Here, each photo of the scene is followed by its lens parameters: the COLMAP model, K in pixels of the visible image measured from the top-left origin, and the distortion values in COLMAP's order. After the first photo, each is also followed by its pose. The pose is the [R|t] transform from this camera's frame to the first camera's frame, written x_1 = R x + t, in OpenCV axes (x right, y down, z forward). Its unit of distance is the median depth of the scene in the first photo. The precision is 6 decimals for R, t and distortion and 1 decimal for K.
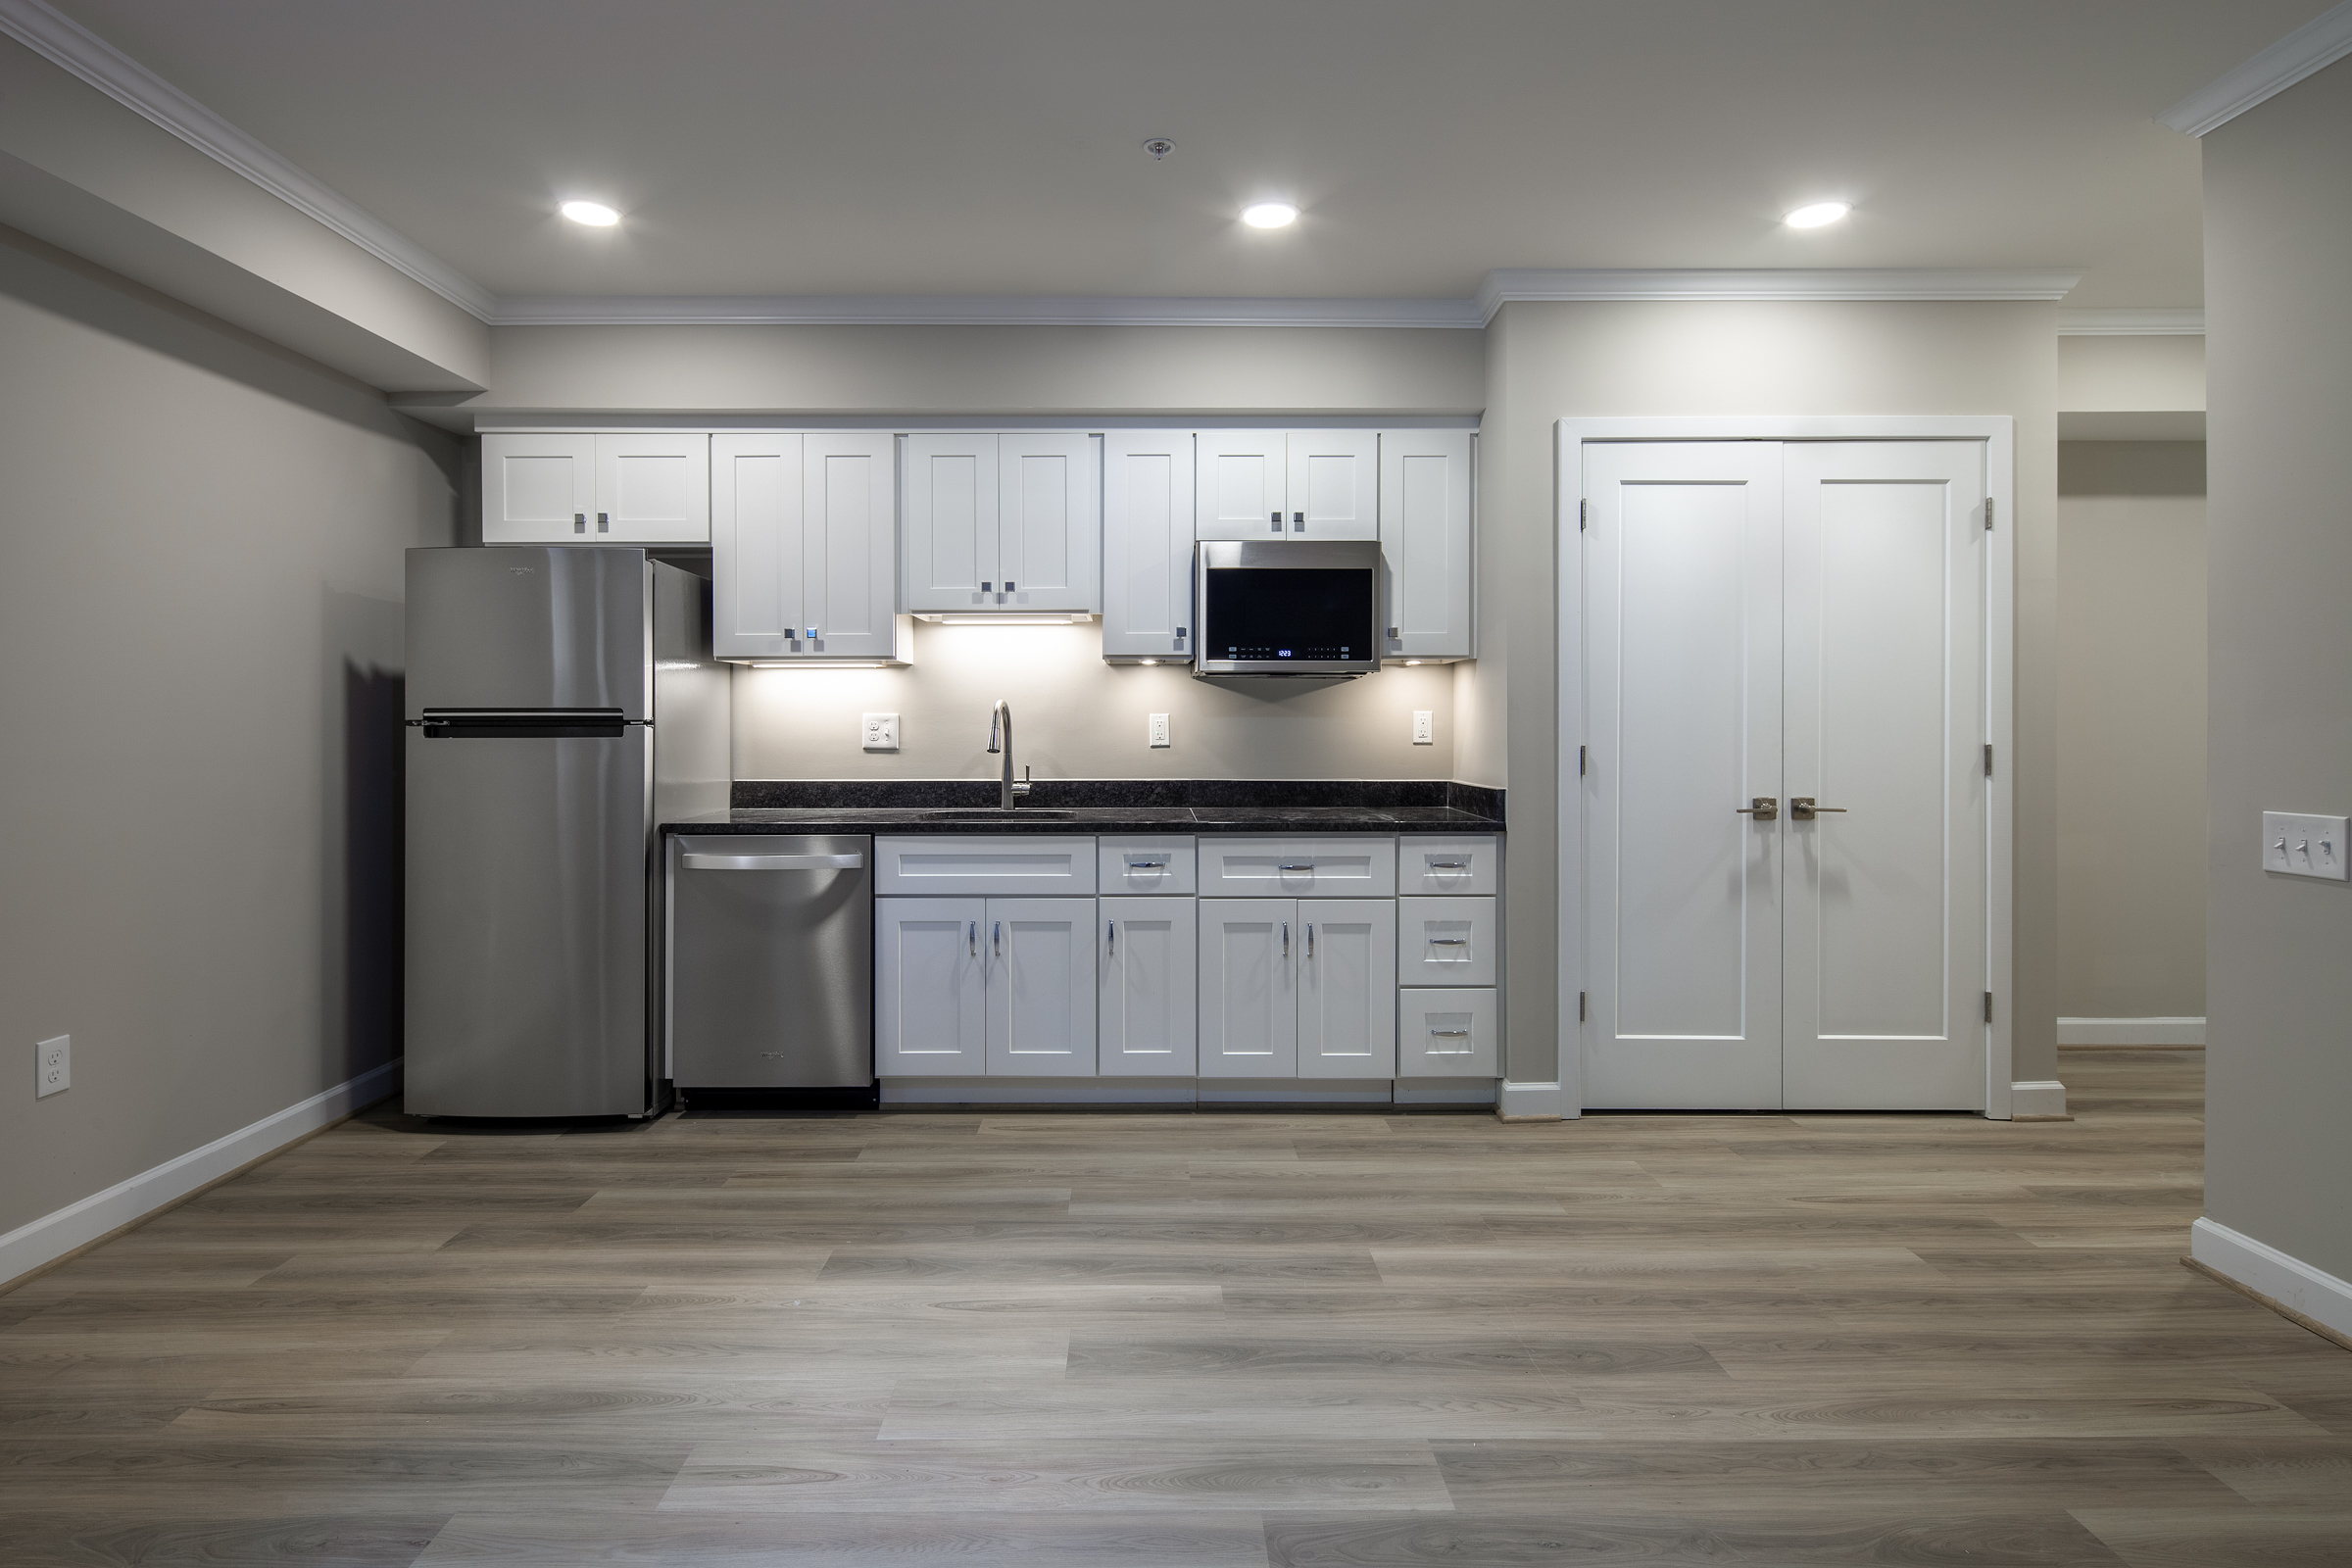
lens RADIAL K [[1164.5, 0, 1141.7], [0, 1164.5, 727.5], [0, 0, 1]] dist [0.001355, -0.000552]
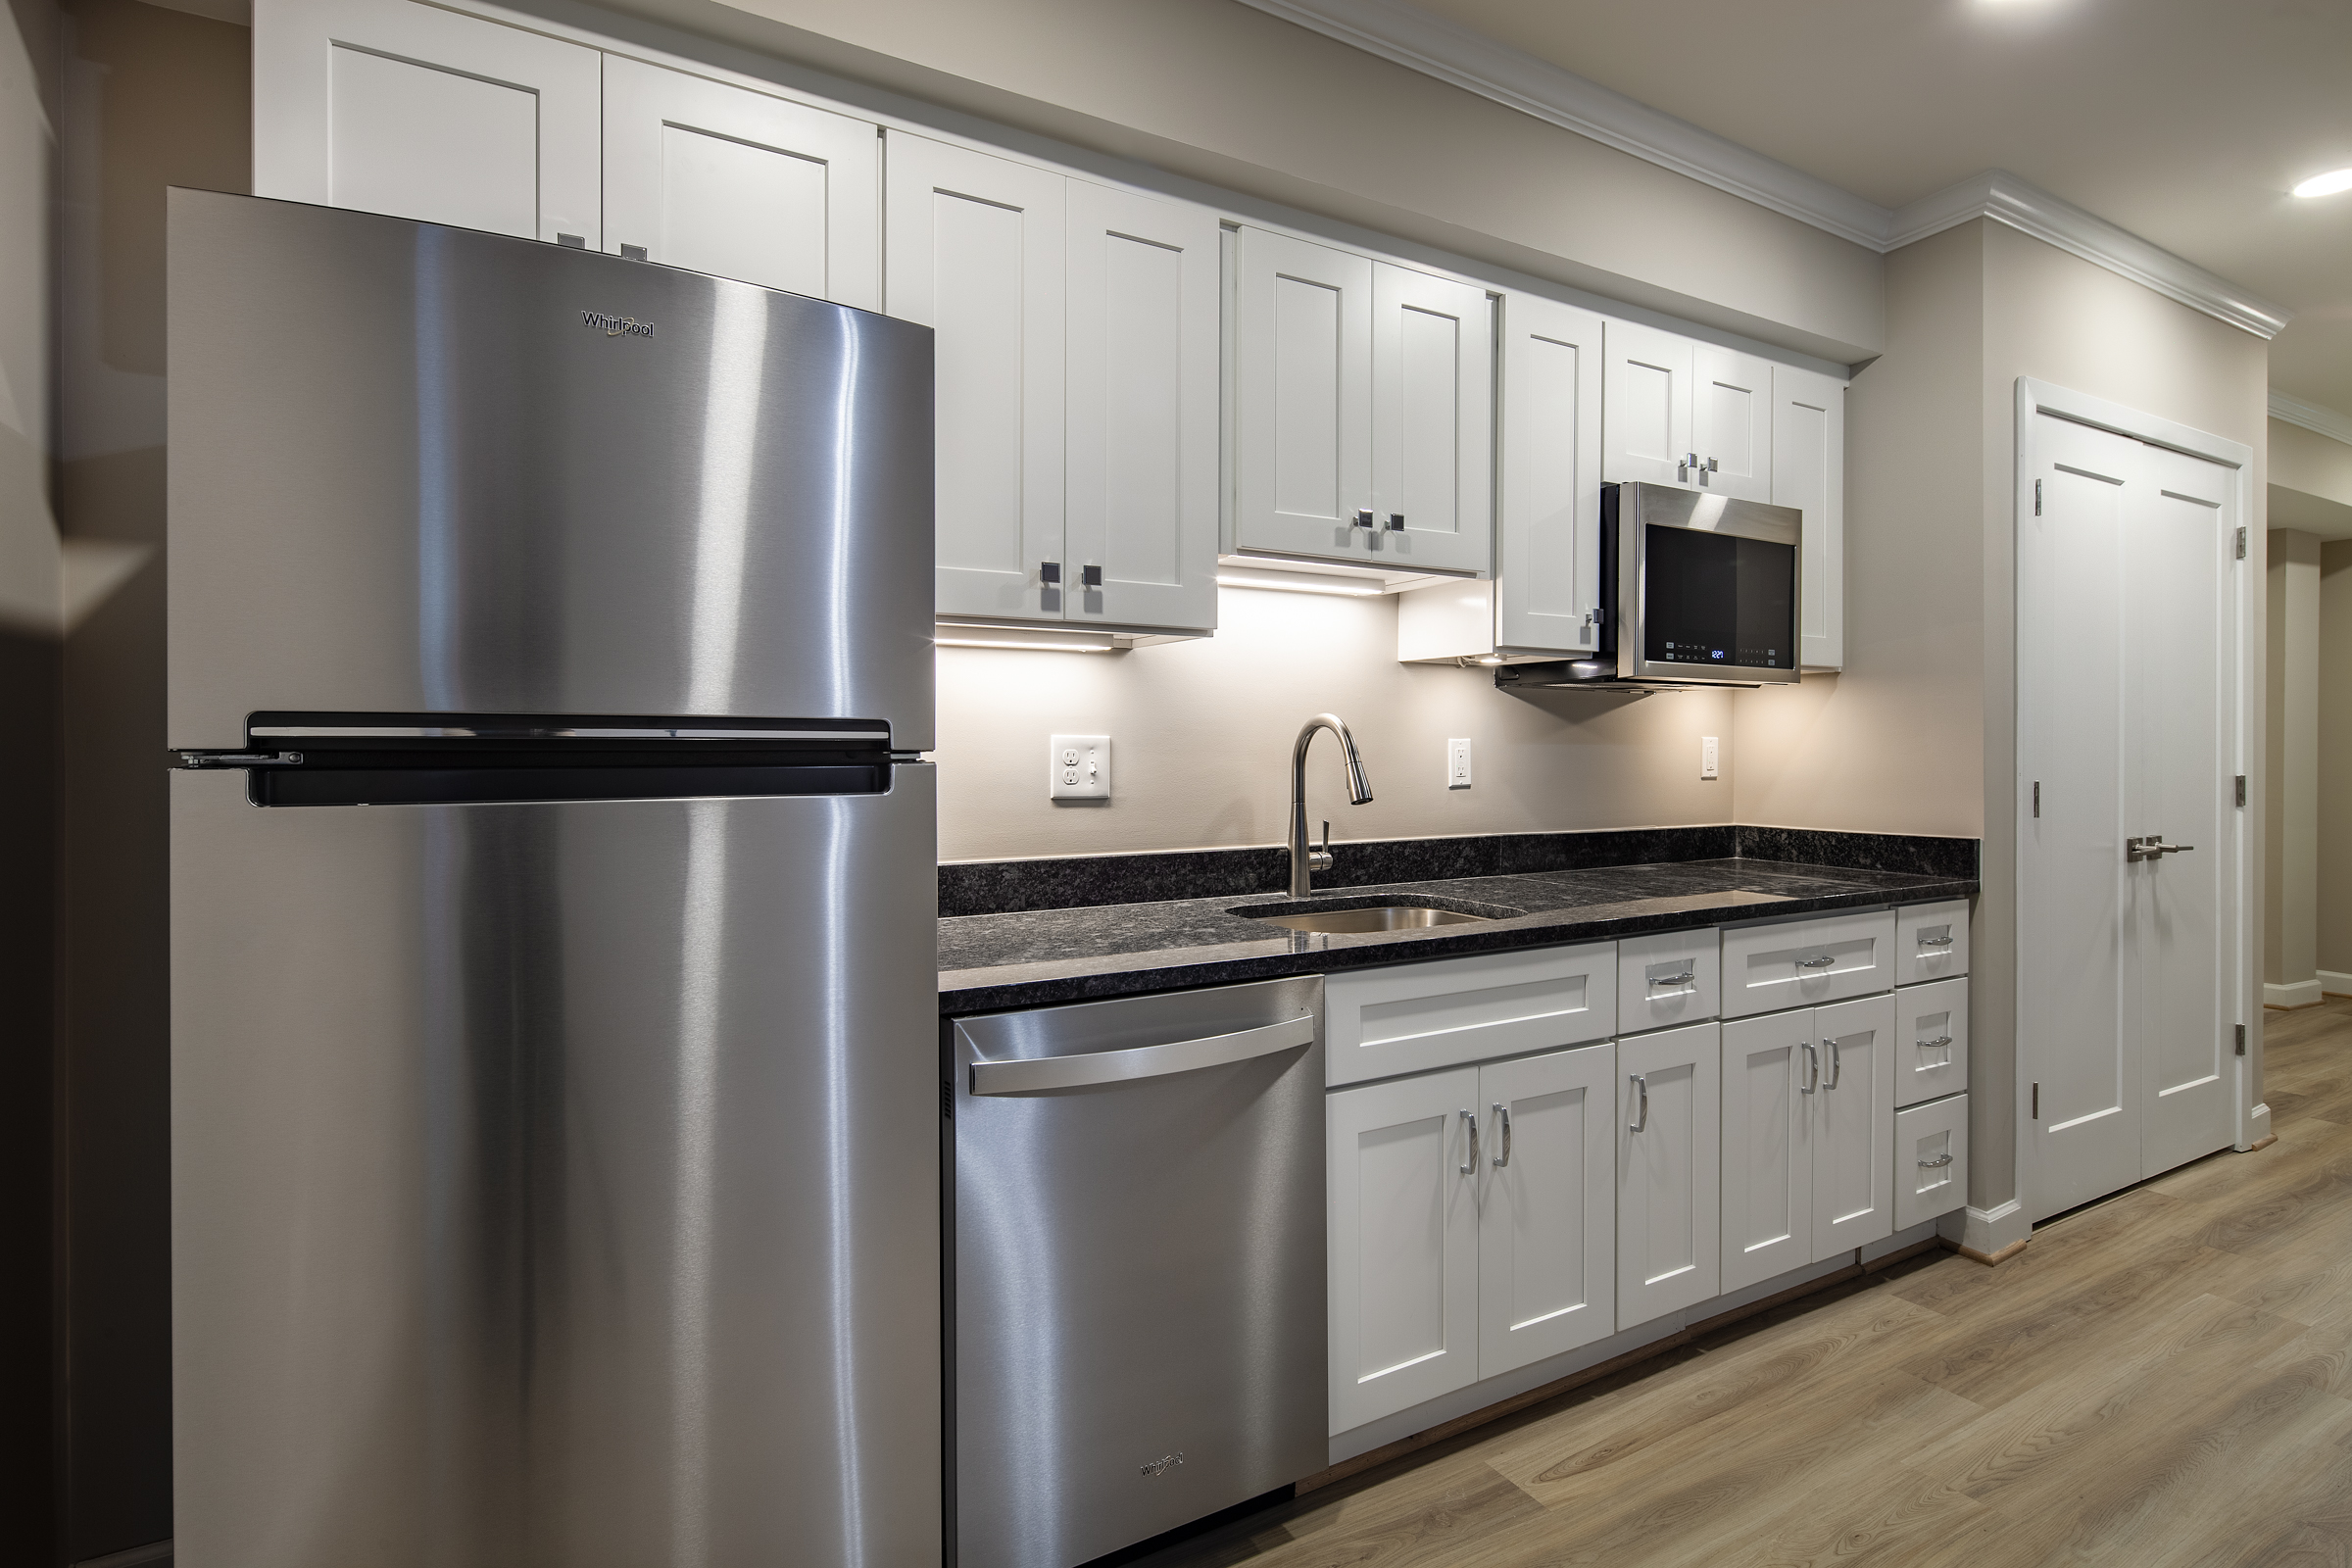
lens RADIAL K [[1144.6, 0, 1181.8], [0, 1144.6, 752.9], [0, 0, 1]] dist [0.006760, -0.006129]
pose [[0.868190, -0.000510, 0.496232, -0.534572], [-0.001148, 0.999995, 0.003035, -0.006353], [-0.496231, -0.003205, 0.868185, 0.592355]]
